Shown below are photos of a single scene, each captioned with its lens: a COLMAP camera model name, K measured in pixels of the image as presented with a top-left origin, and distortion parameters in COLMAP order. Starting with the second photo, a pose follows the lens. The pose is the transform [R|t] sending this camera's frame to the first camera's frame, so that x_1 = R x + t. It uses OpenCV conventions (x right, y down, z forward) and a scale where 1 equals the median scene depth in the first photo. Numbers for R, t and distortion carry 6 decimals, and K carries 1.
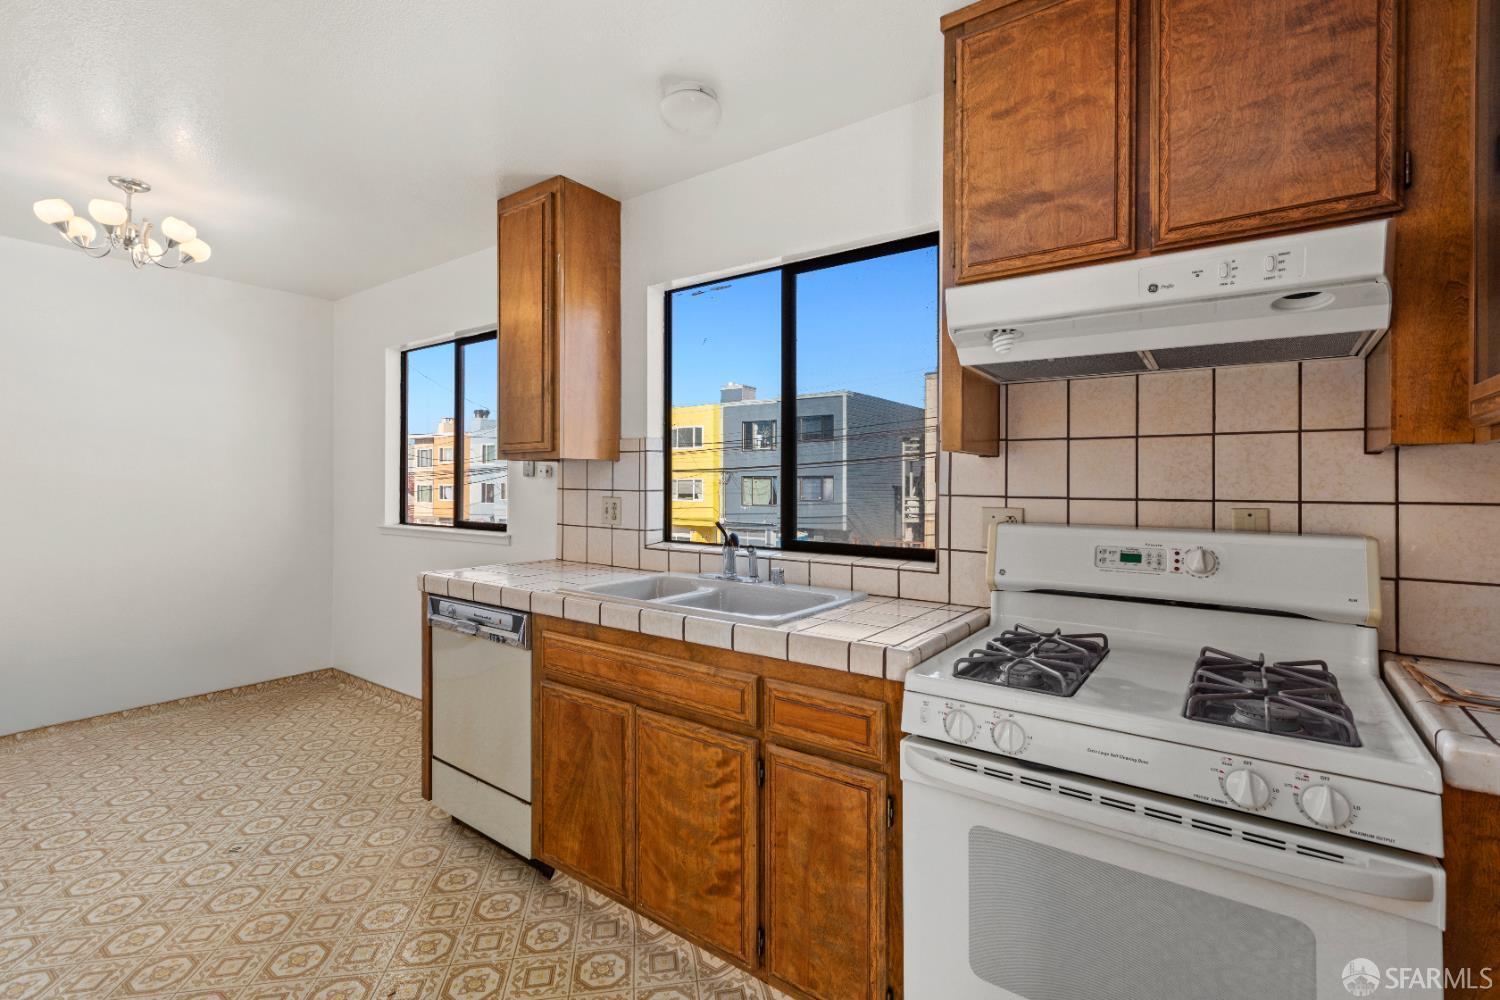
lens RADIAL K [[682.7, 0, 765.4], [0, 682.7, 478.0], [0, 0, 1]] dist [0.001632, 0.001322]
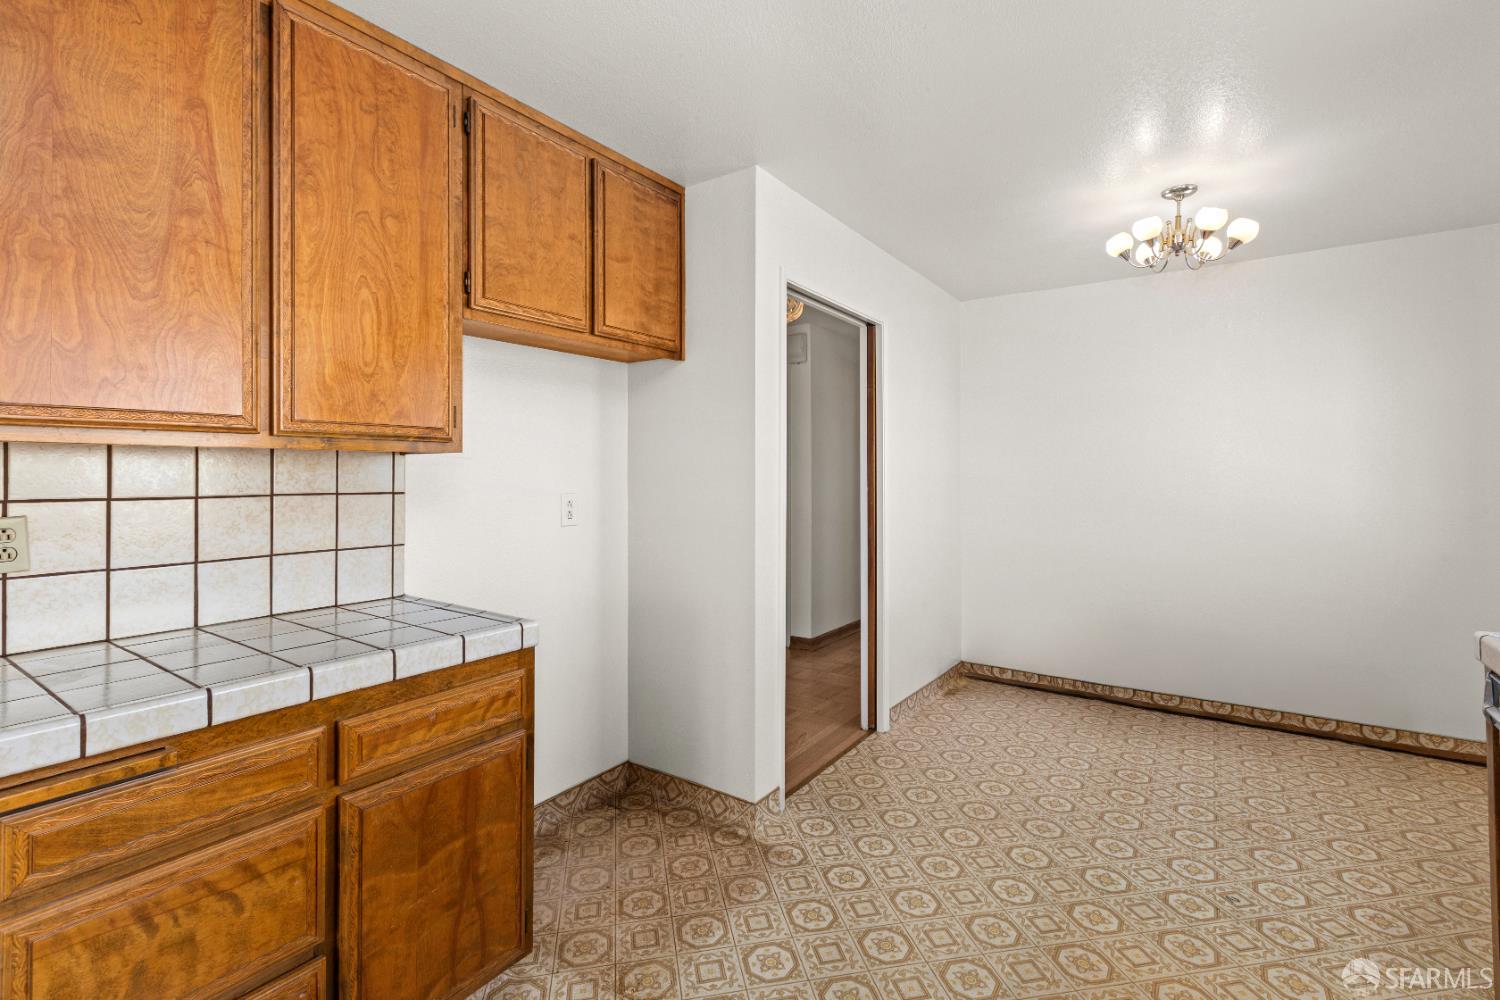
lens RADIAL K [[682.7, 0, 731.2], [0, 682.7, 469.6], [0, 0, 1]] dist [0.001632, 0.001322]
pose [[0.009780, -0.011625, -0.999885, 0.095052], [0.004673, 0.999922, -0.011580, -0.001095], [0.999941, -0.004559, 0.009833, 0.321292]]
